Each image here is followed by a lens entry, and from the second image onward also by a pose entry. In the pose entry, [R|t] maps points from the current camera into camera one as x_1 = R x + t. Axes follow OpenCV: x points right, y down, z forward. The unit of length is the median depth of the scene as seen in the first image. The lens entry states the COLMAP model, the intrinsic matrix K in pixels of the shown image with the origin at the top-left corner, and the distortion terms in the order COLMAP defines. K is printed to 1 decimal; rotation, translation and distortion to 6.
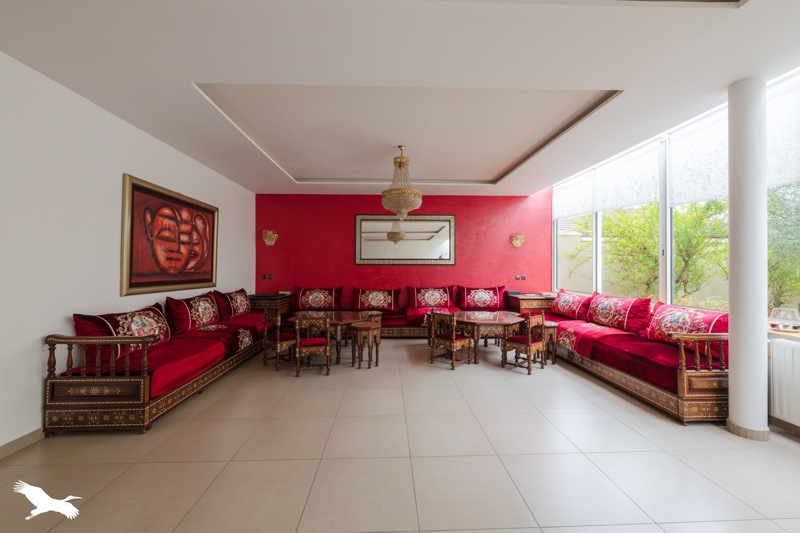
lens RADIAL K [[318.4, 0, 397.2], [0, 318.4, 264.8], [0, 0, 1]] dist [-0.000842, -0.000018]
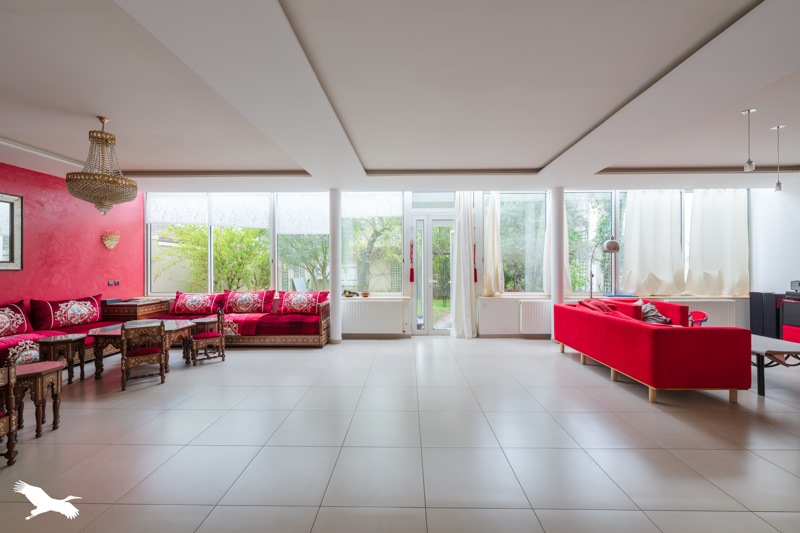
lens RADIAL K [[318.4, 0, 397.2], [0, 318.4, 264.8], [0, 0, 1]] dist [-0.000842, -0.000018]
pose [[0.064754, 0.002121, 0.997899, -0.506721], [-0.001491, 0.999997, -0.002028, -0.012487], [-0.997900, -0.001356, 0.064757, 0.180220]]
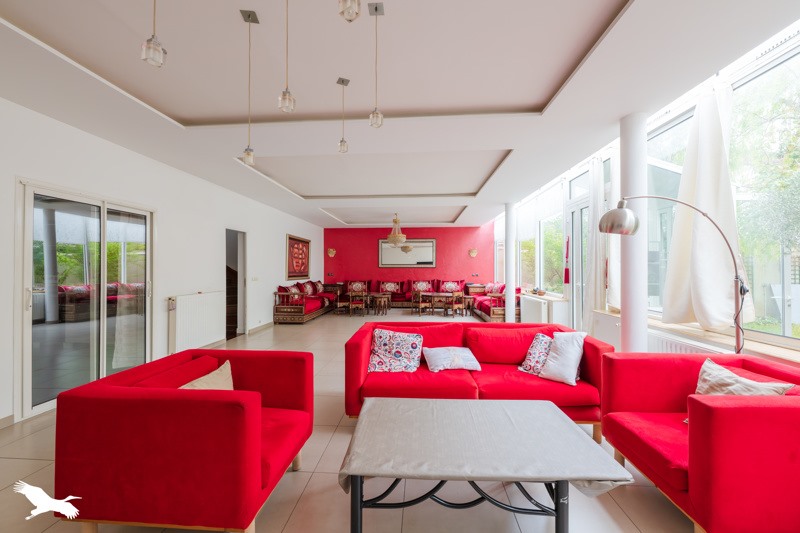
lens RADIAL K [[322.4, 0, 389.5], [0, 322.4, 266.7], [0, 0, 1]] dist [-0.000641, -0.000086]
pose [[0.991355, -0.002131, -0.131190, 0.184815], [0.002568, 0.999992, 0.003162, -0.012479], [0.131183, -0.003472, 0.991352, -0.863487]]
